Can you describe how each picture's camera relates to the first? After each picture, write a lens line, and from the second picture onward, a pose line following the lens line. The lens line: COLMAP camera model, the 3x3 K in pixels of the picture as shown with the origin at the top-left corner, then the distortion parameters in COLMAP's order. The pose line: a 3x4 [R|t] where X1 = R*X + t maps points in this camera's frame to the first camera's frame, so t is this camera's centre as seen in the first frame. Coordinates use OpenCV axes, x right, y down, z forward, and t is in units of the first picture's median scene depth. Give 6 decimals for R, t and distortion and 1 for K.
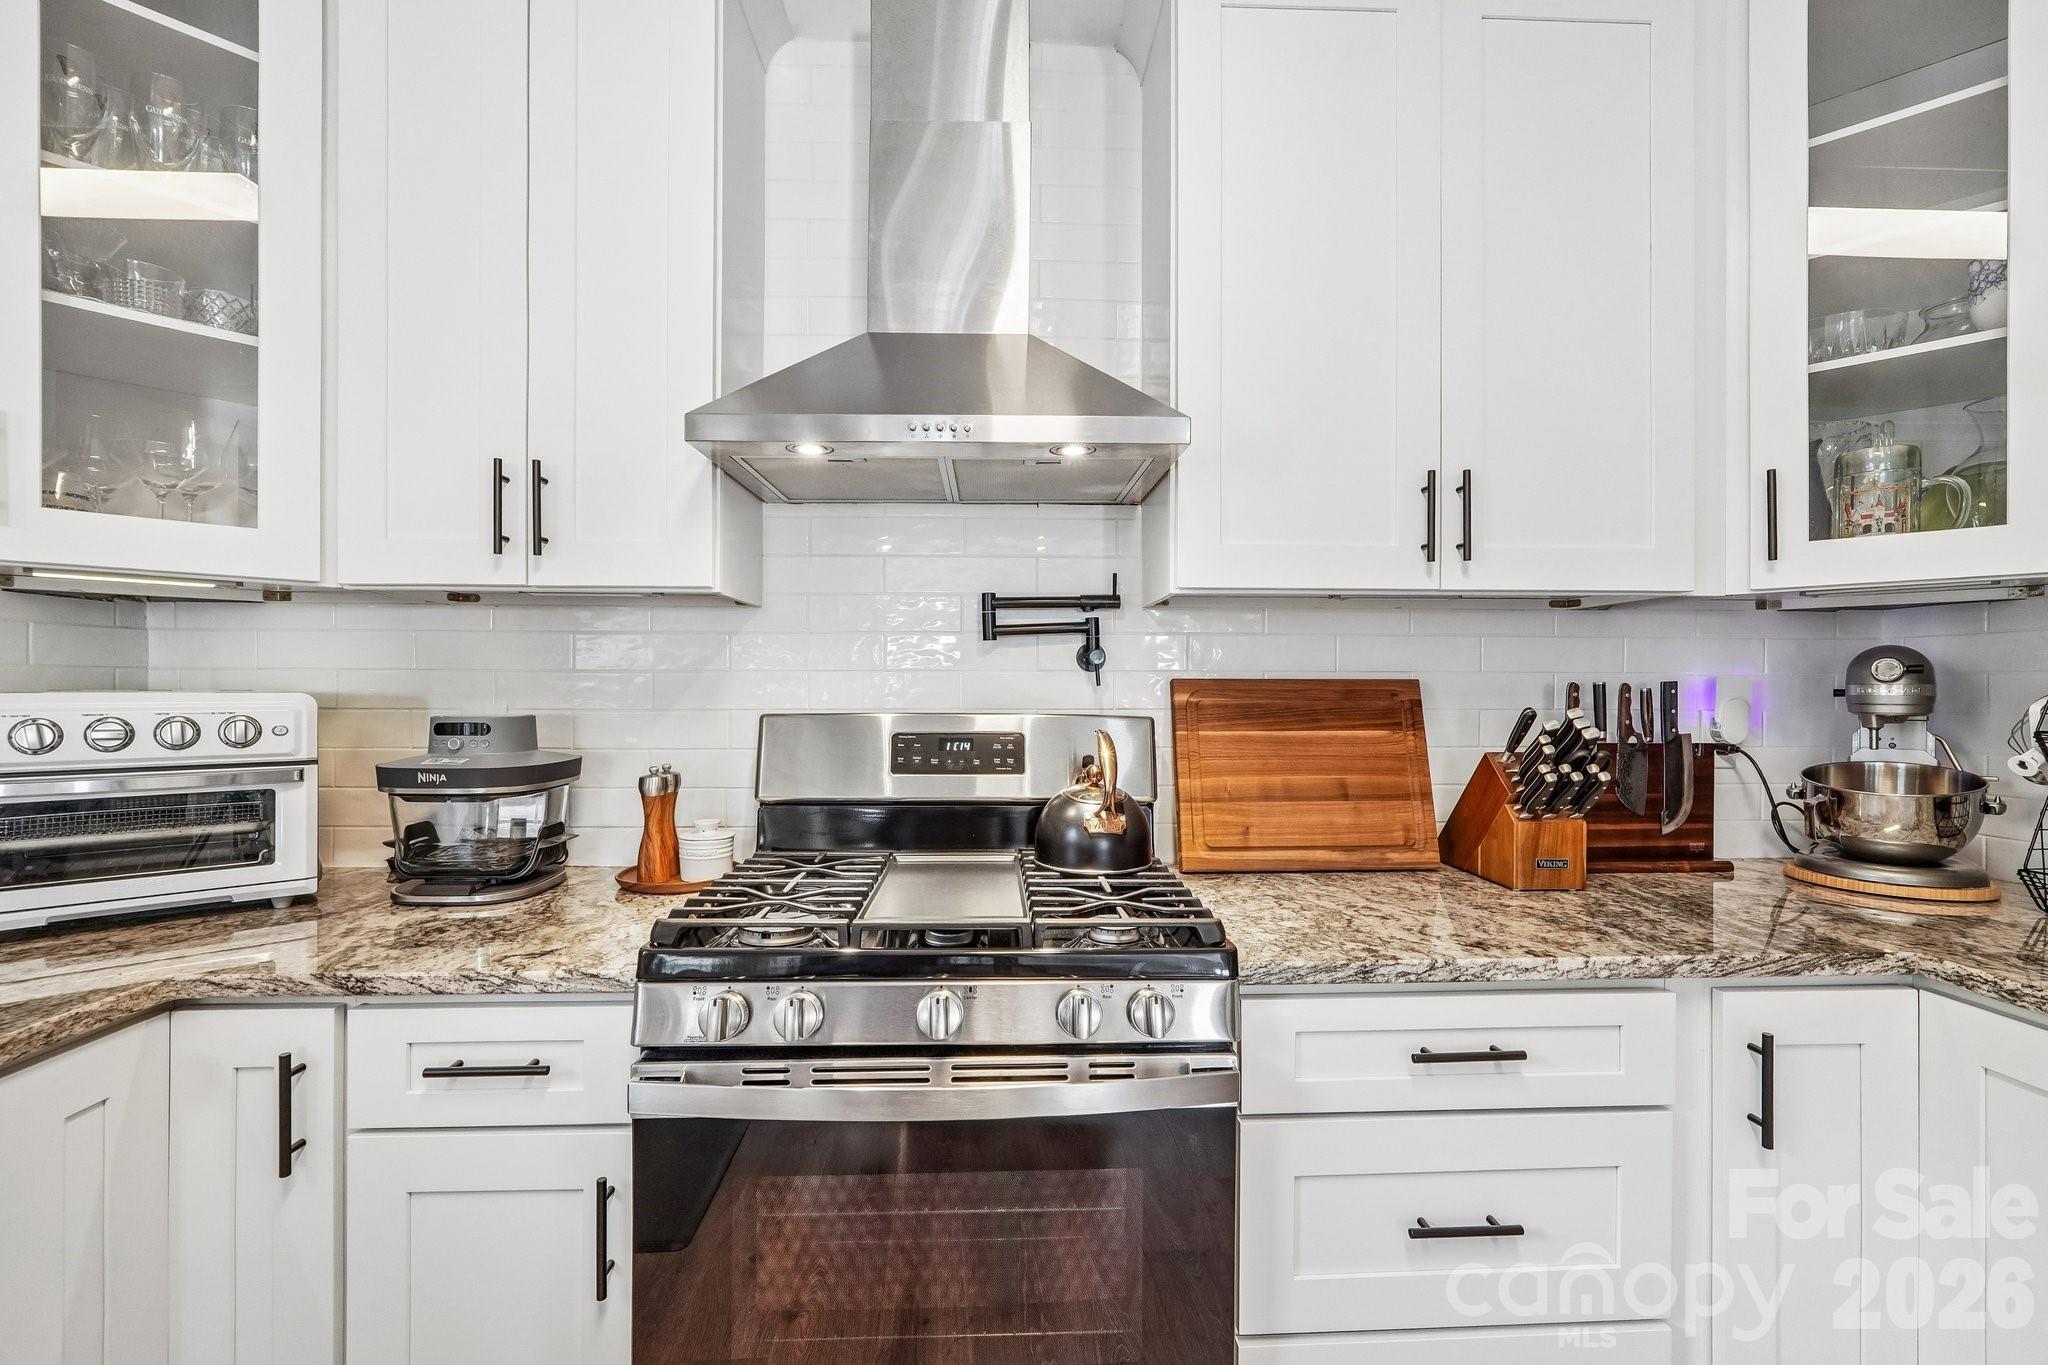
lens RADIAL K [[878.7, 0, 1021.3], [0, 878.7, 674.8], [0, 0, 1]] dist [-0.012812, 0.008943]
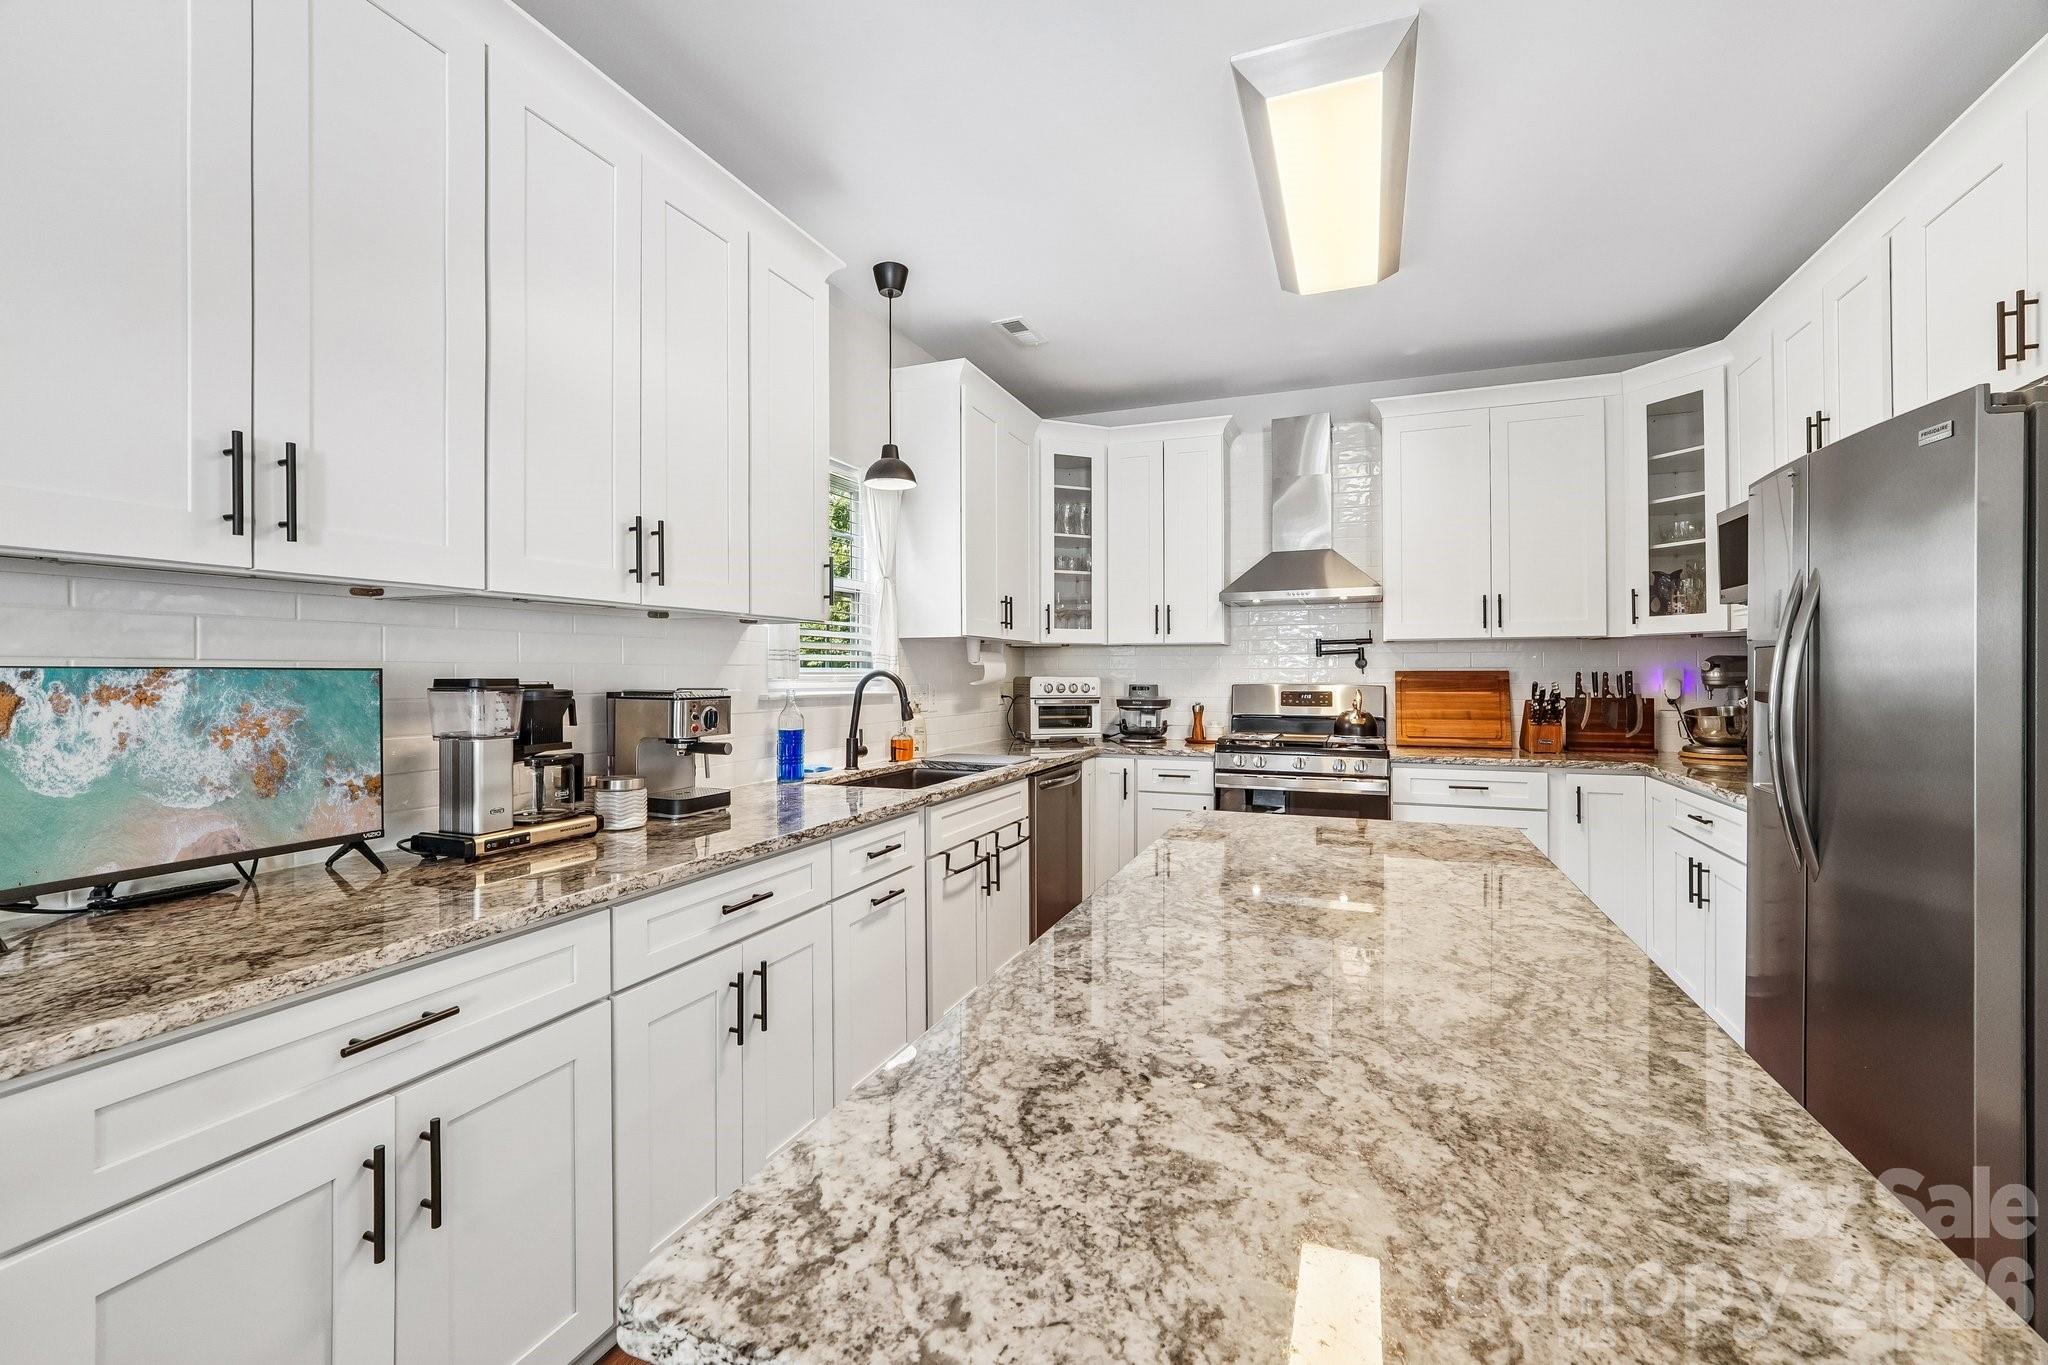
lens RADIAL K [[878.7, 0, 1021.3], [0, 878.7, 674.8], [0, 0, 1]] dist [-0.012812, 0.008943]
pose [[0.920767, -0.003766, -0.390094, 0.178095], [0.006143, 0.999969, 0.004845, -0.003899], [0.390064, -0.006857, 0.920762, -1.858065]]
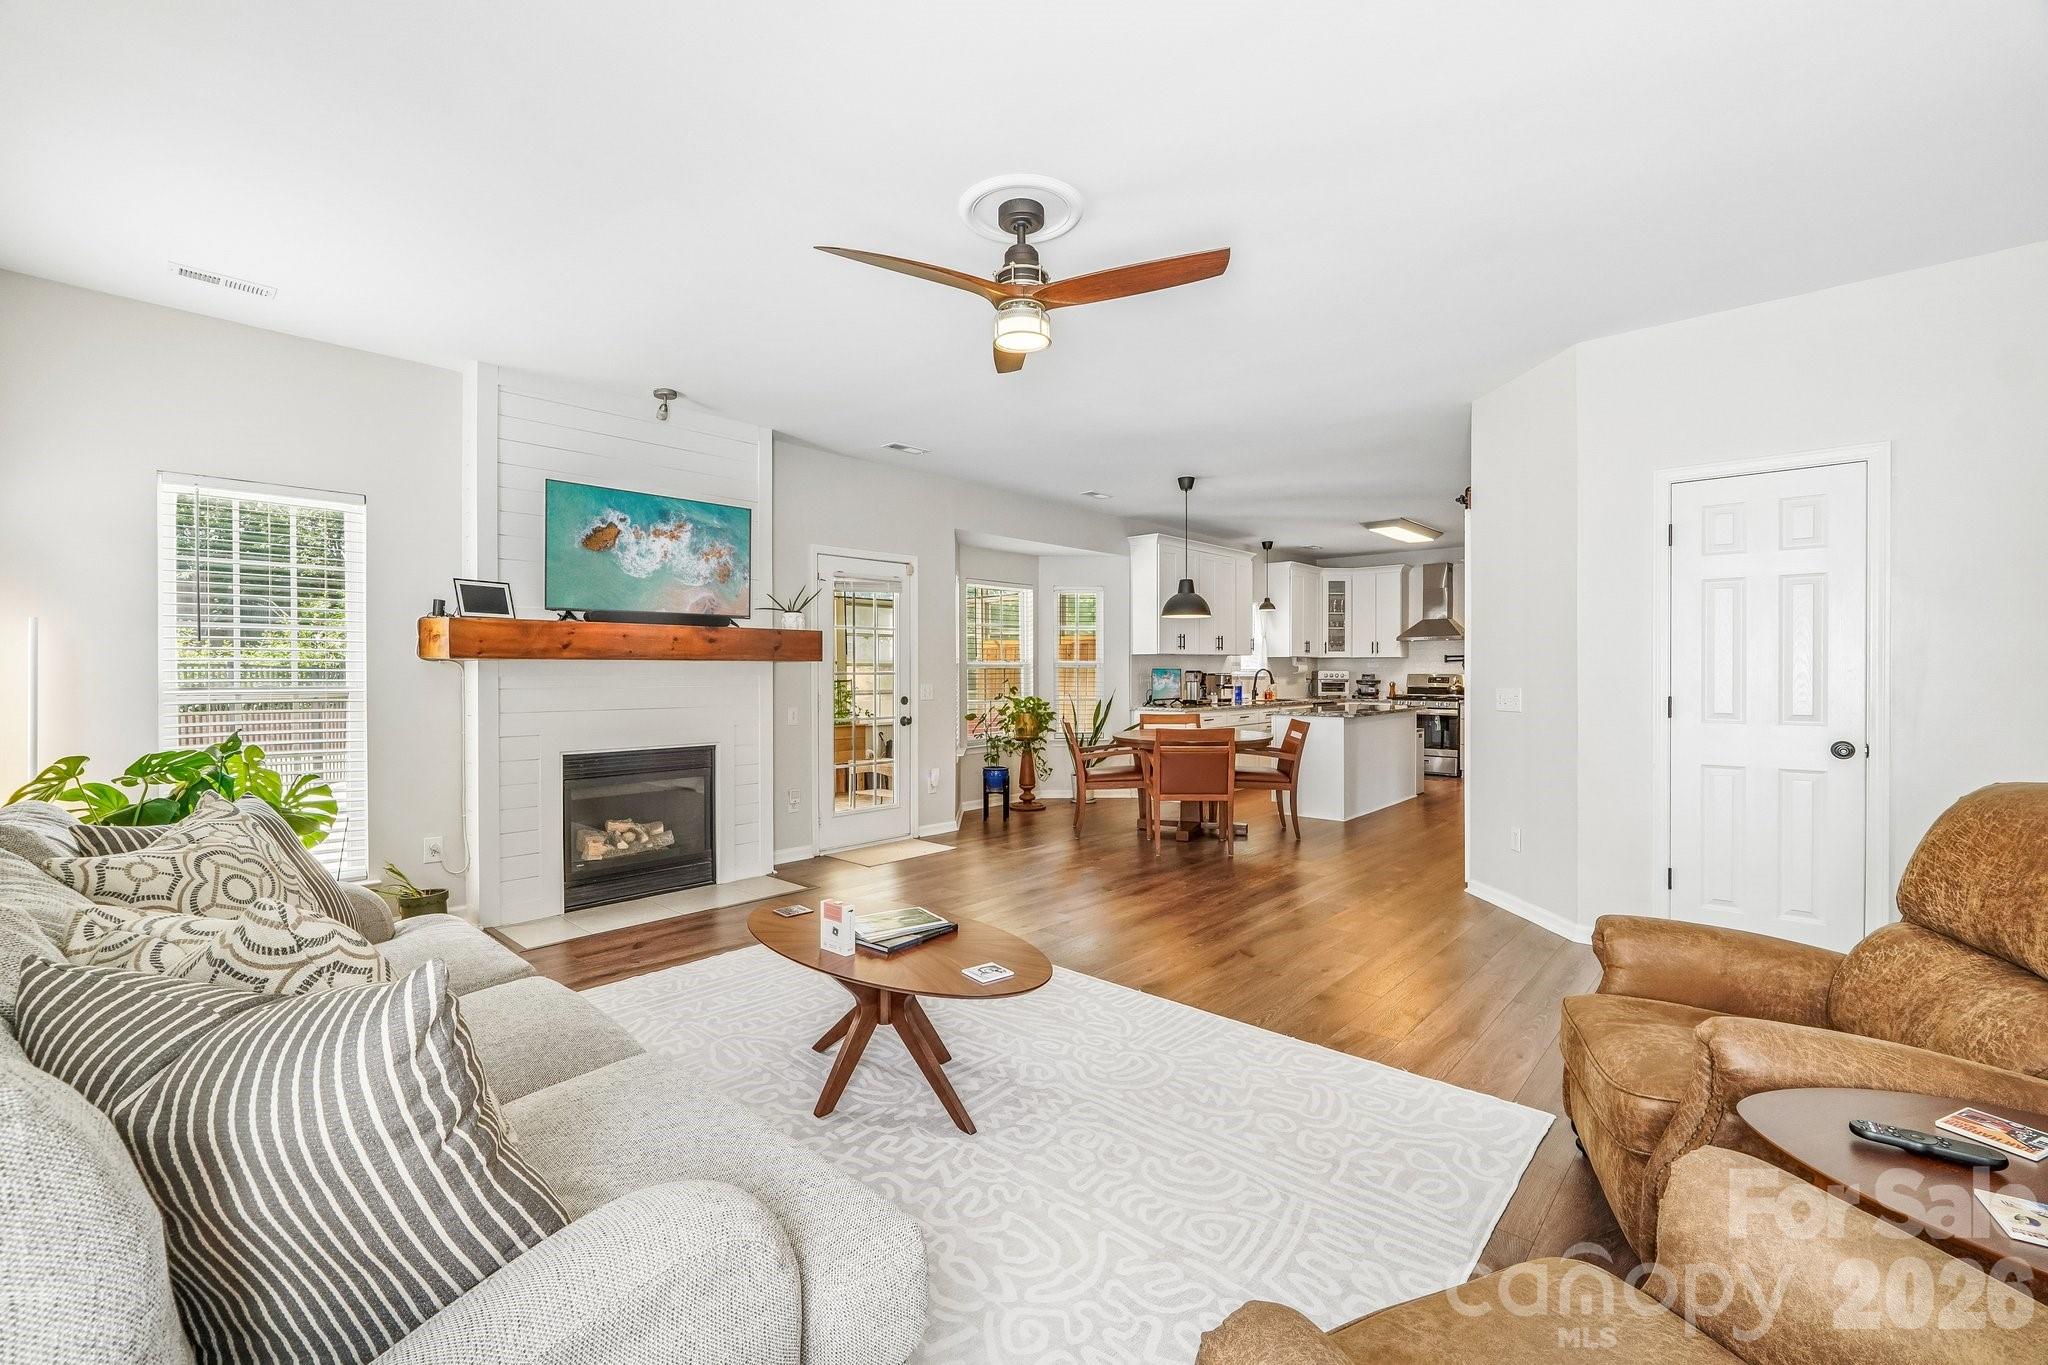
lens RADIAL K [[878.7, 0, 1021.3], [0, 878.7, 674.8], [0, 0, 1]] dist [-0.012812, 0.008943]
pose [[0.721555, 0.001233, -0.692356, 2.230324], [0.006213, 0.999947, 0.008256, -0.024244], [0.692329, -0.010258, 0.721509, -5.924889]]
